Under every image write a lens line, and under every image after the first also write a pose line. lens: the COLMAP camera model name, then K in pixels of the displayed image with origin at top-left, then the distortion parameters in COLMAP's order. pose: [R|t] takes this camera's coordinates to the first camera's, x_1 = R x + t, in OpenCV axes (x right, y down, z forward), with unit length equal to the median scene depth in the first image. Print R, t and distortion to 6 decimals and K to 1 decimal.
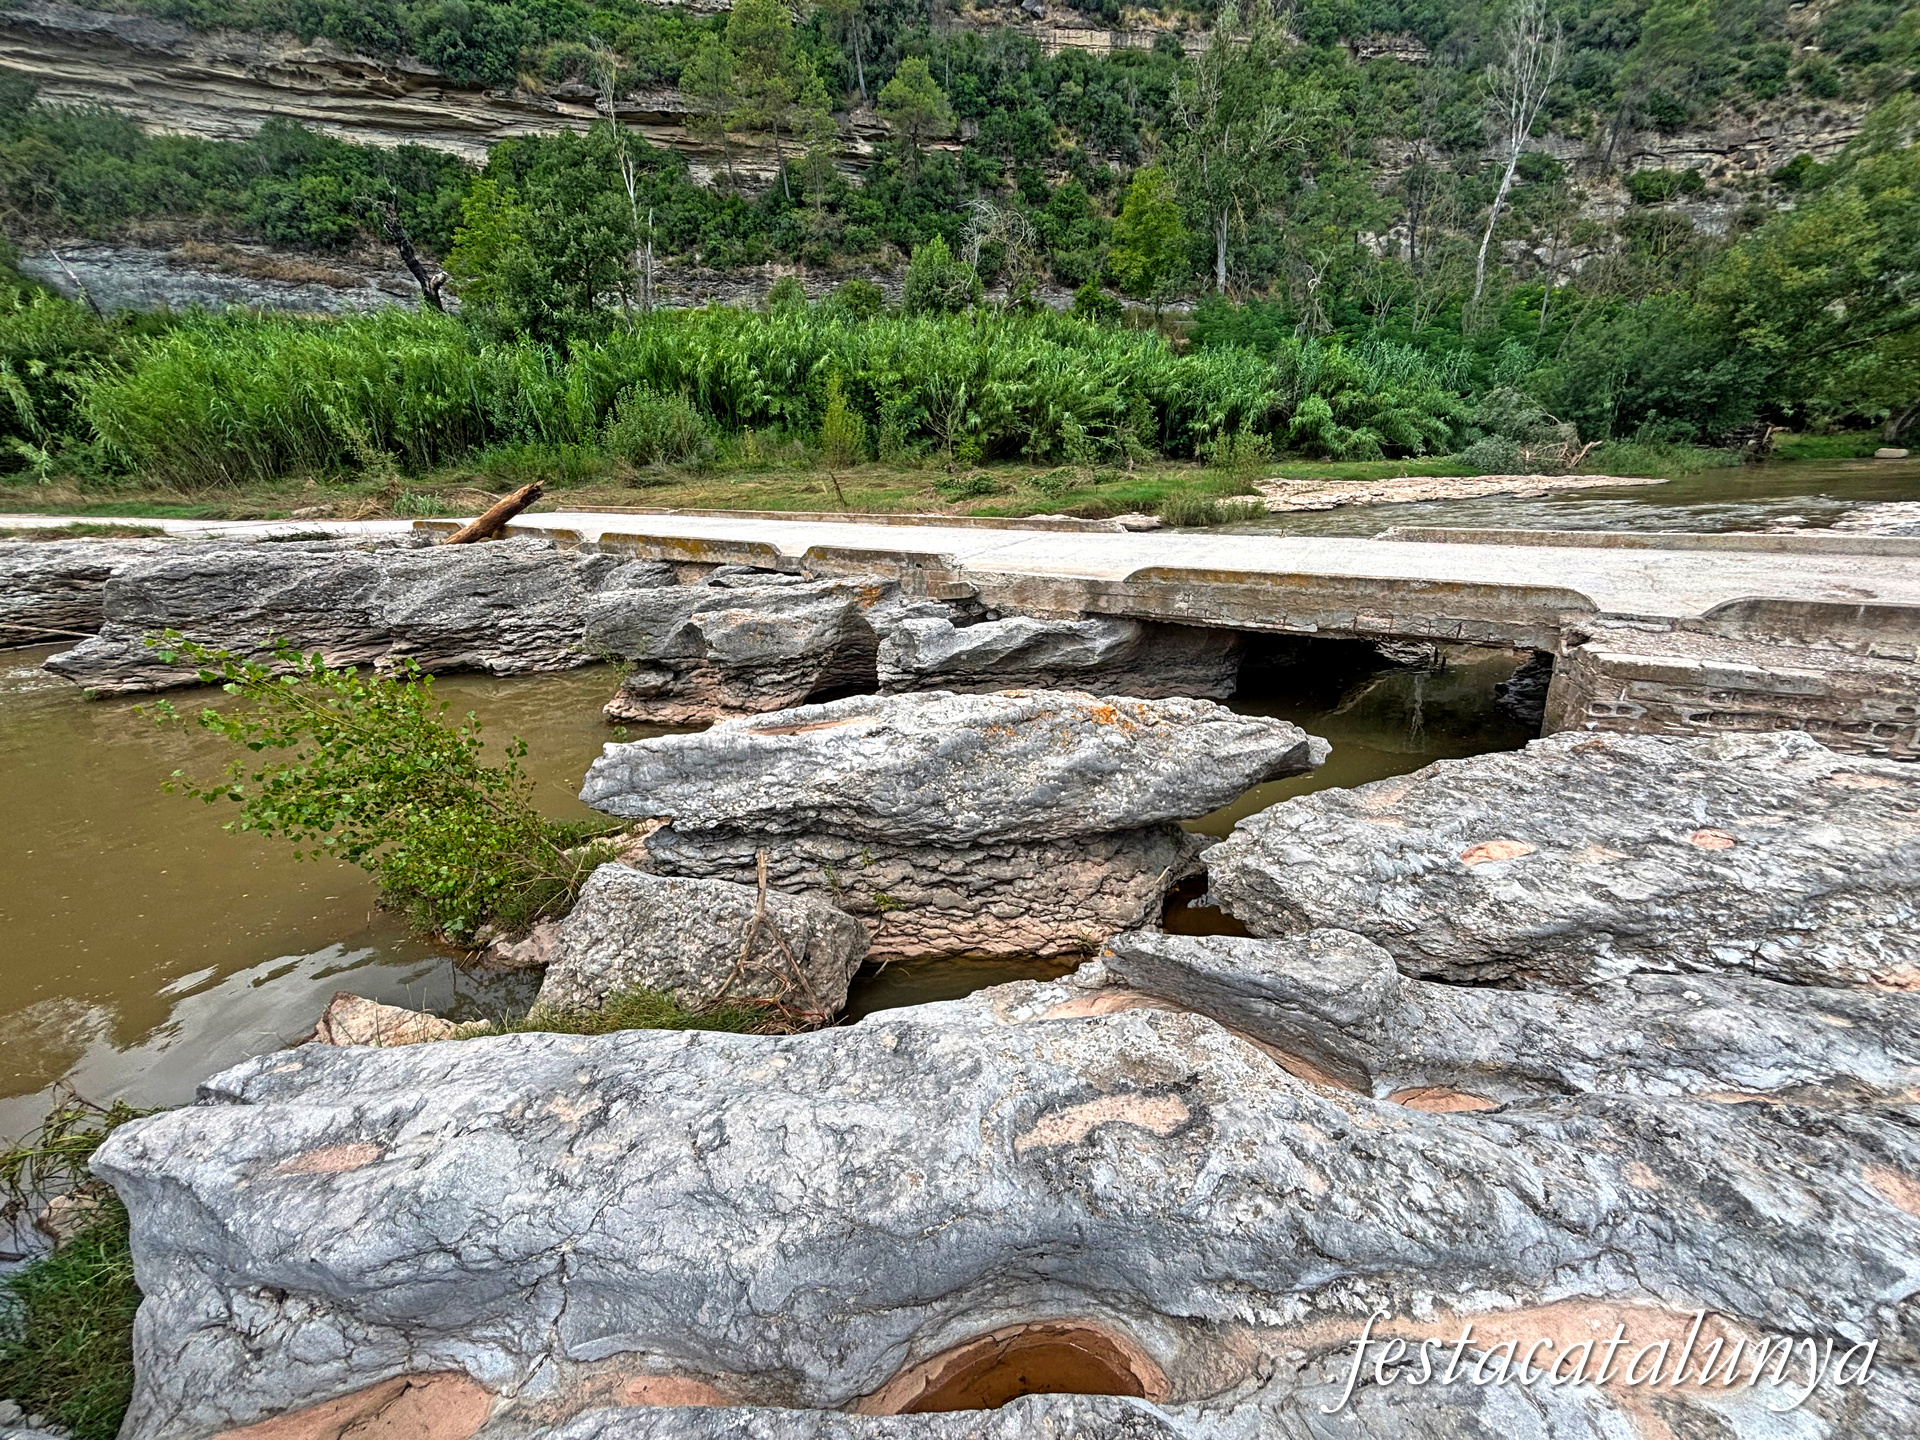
lens RADIAL K [[777.5, 0, 948.6], [0, 777.5, 719.7], [0, 0, 1]] dist [-0.000067, 0.000166]
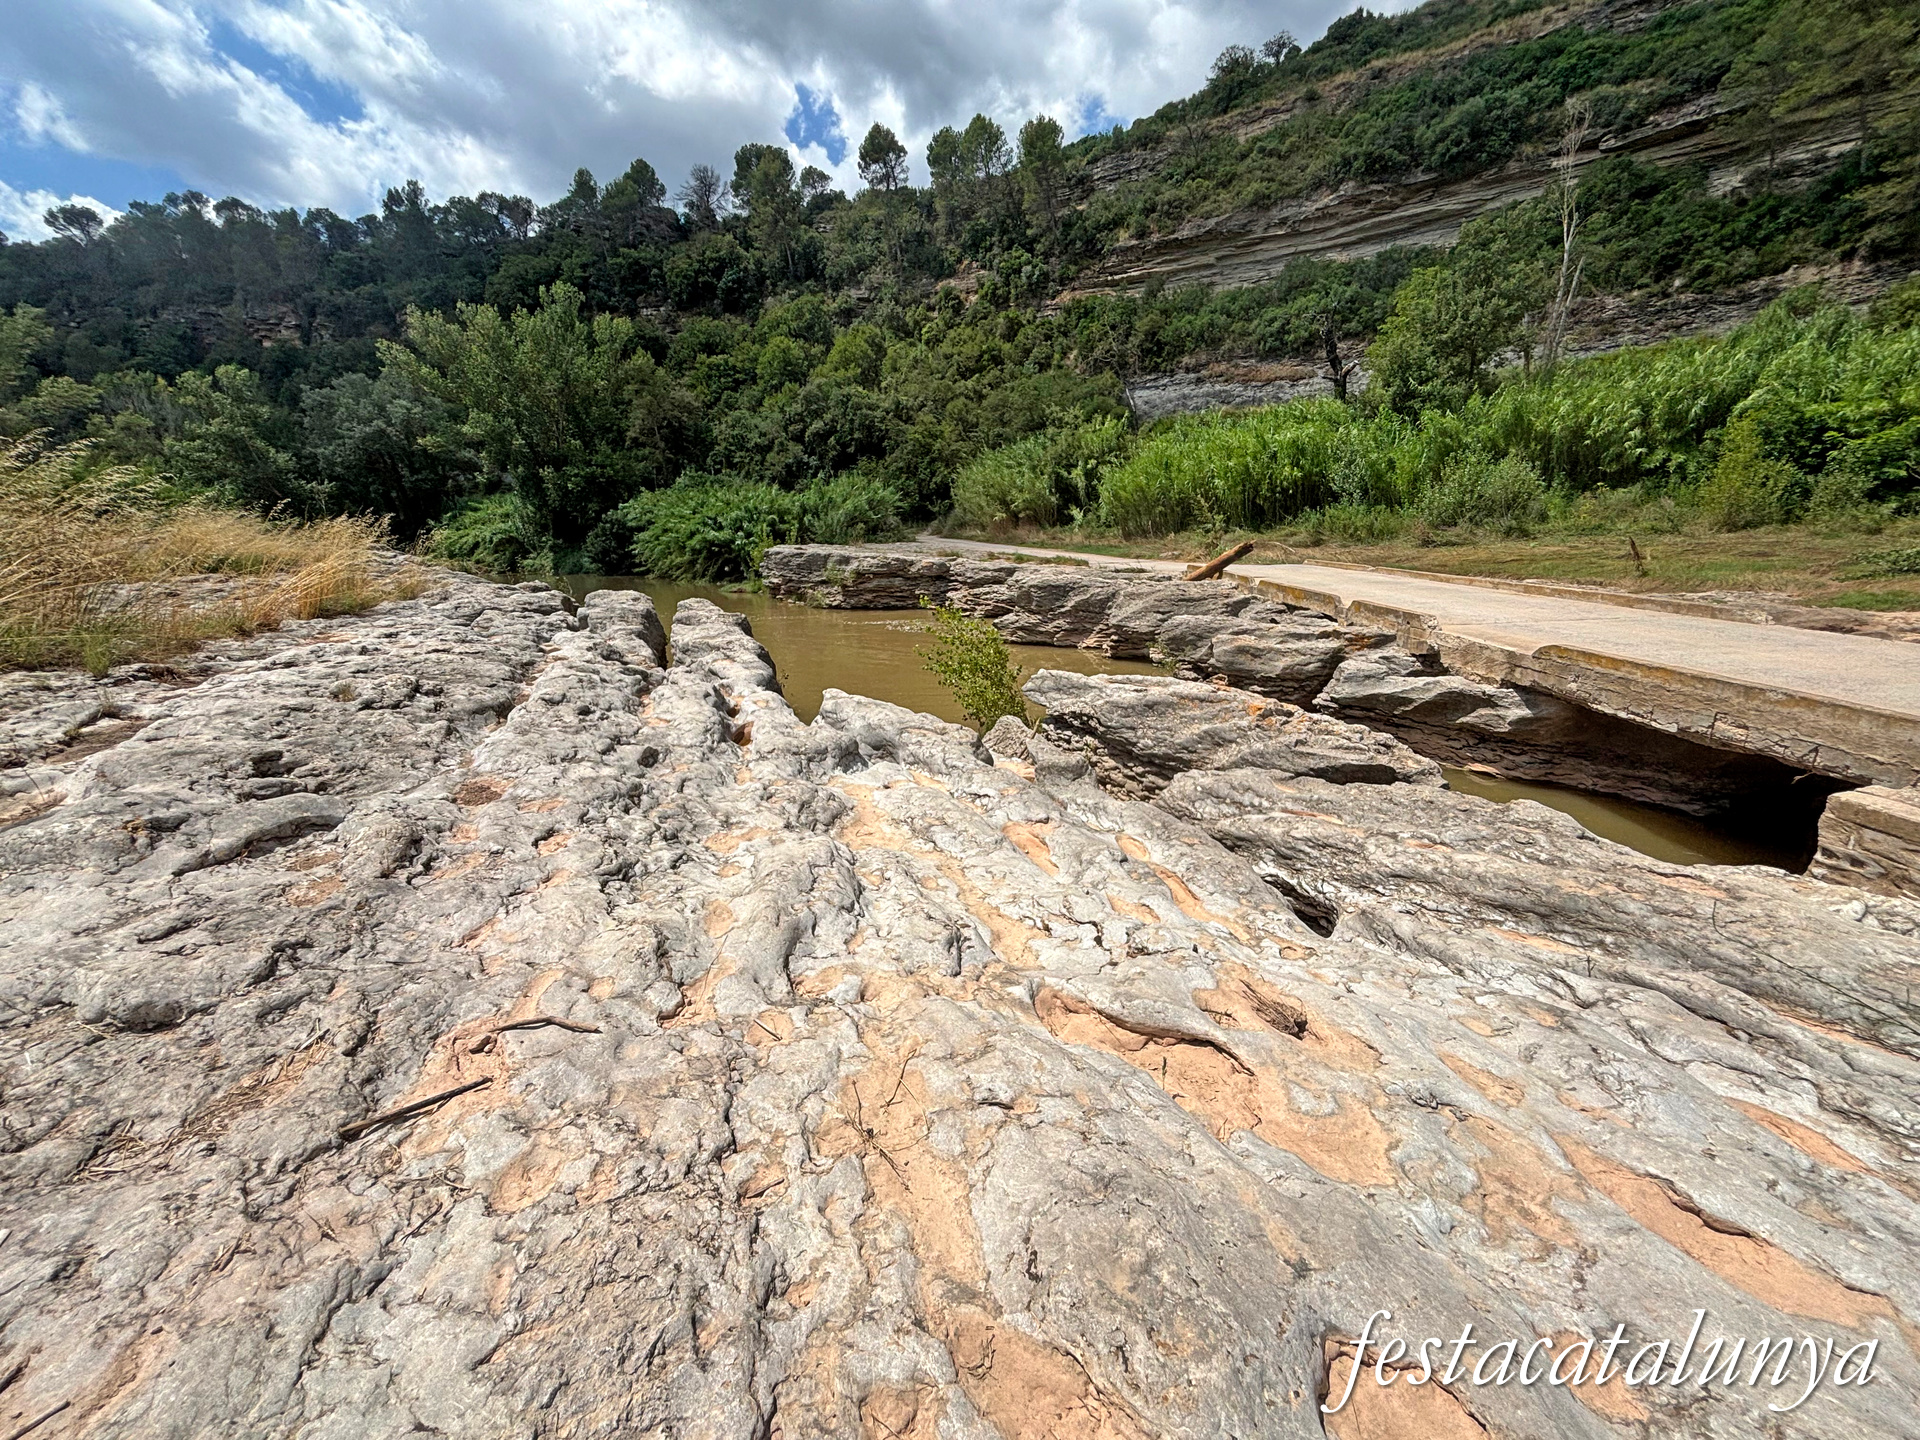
lens RADIAL K [[777.5, 0, 948.6], [0, 777.5, 719.7], [0, 0, 1]] dist [-0.000067, 0.000166]
pose [[0.494179, 0.223230, -0.840211, 0.545037], [-0.274332, 0.957133, 0.092942, 0.015576], [0.824942, 0.184567, 0.534234, -0.134980]]
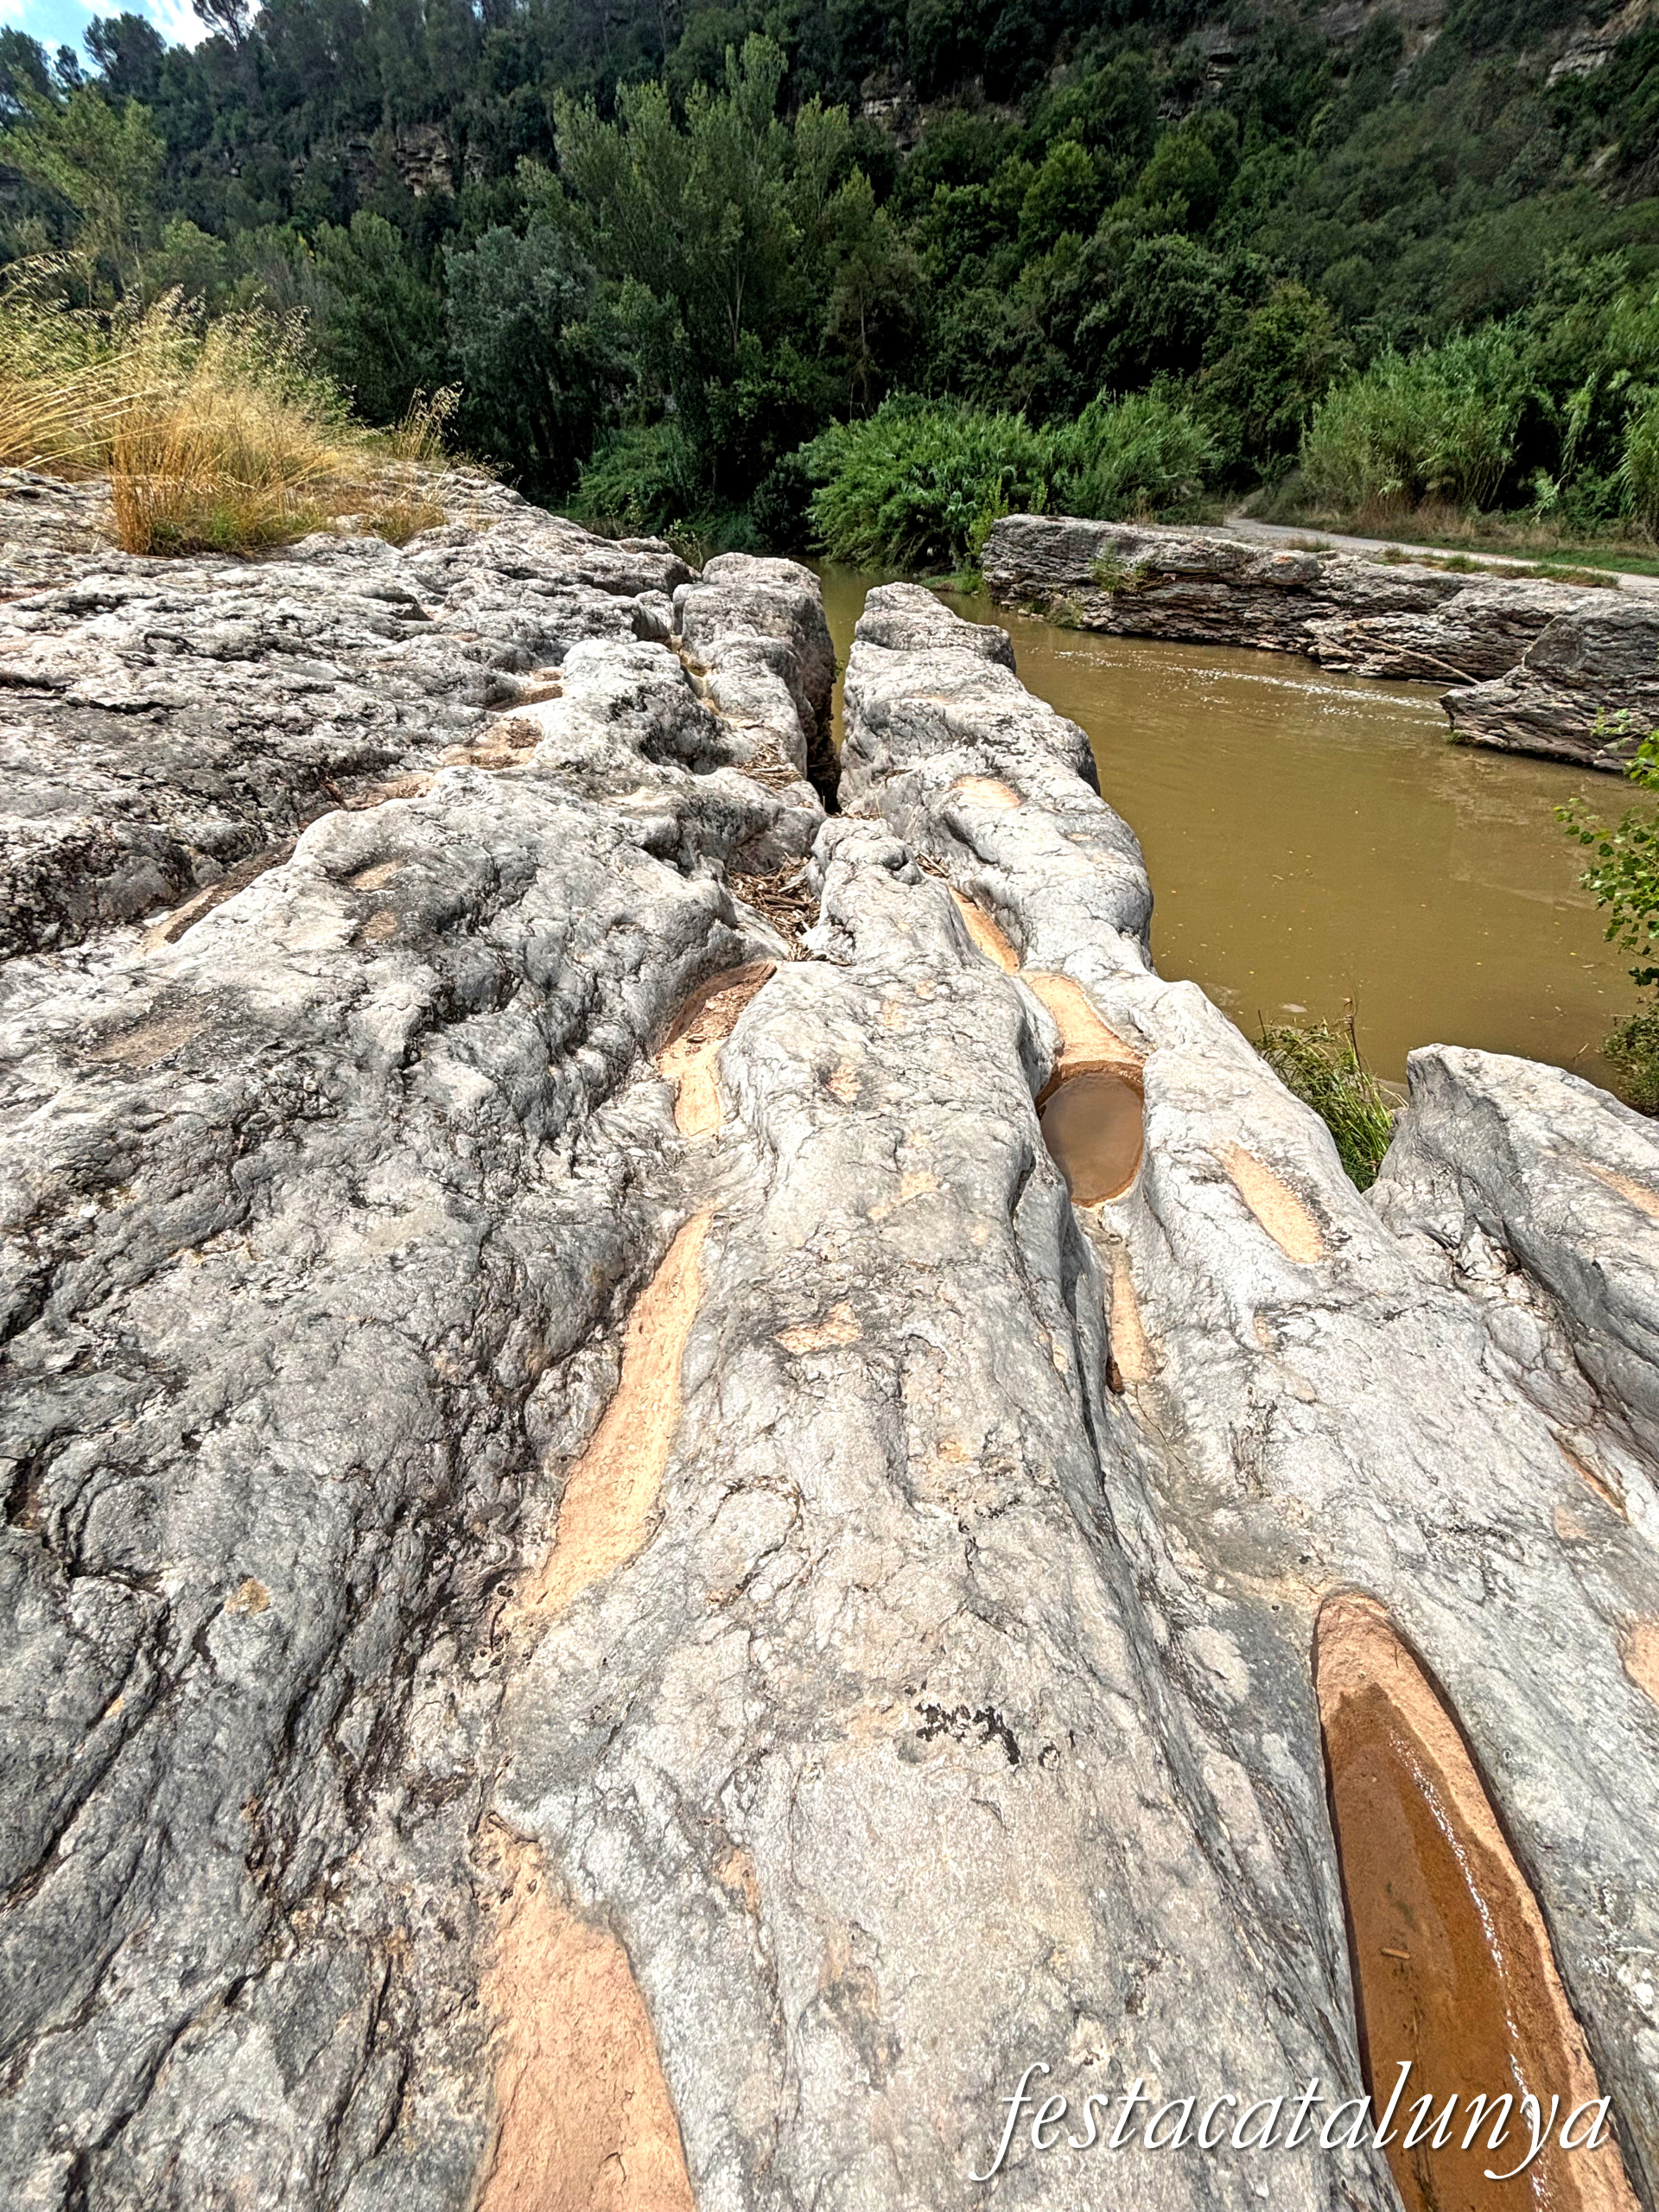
lens RADIAL K [[895.8, 0, 841.5], [0, 895.8, 1099.4], [0, 0, 1]] dist [-0.000067, 0.000166]
pose [[0.163990, 0.572760, -0.803152, -0.038041], [-0.354839, 0.793928, 0.493729, 0.051860], [0.920433, 0.204023, 0.333434, -0.019778]]
